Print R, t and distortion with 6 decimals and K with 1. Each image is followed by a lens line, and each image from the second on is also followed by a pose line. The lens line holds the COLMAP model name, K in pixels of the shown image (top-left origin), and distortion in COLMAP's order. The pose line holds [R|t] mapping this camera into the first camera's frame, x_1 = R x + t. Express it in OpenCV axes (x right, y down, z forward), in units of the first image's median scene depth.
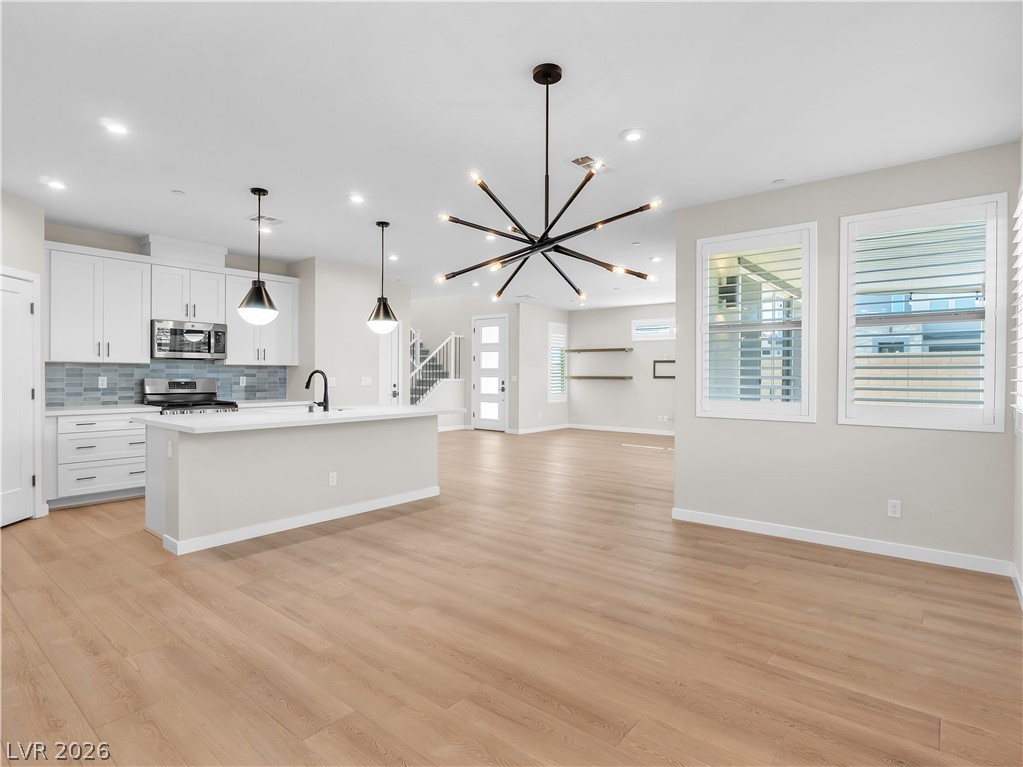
lens RADIAL K [[524.3, 0, 511.5], [0, 524.3, 379.4], [0, 0, 1]] dist [0.000496, -0.001055]
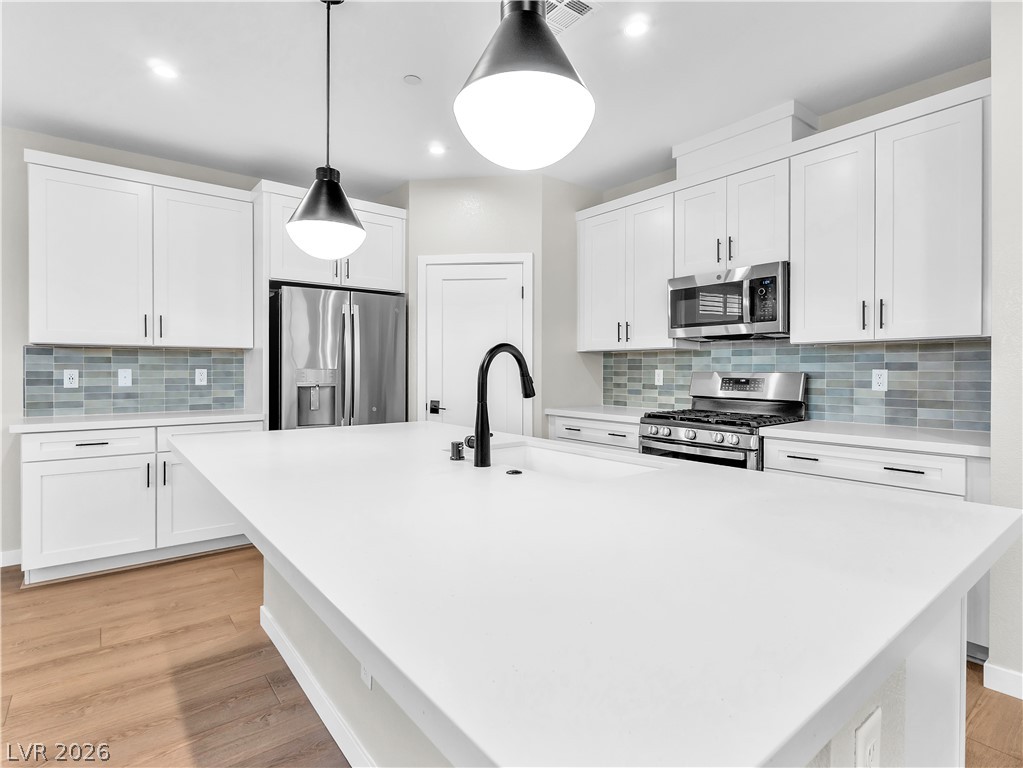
lens RADIAL K [[524.3, 0, 514.9], [0, 524.3, 376.4], [0, 0, 1]] dist [0.000496, -0.001055]
pose [[-0.217048, 0.006943, -0.976136, -0.023926], [-0.010636, 0.999899, 0.009477, -0.000447], [0.976103, 0.012439, -0.216952, 0.948007]]
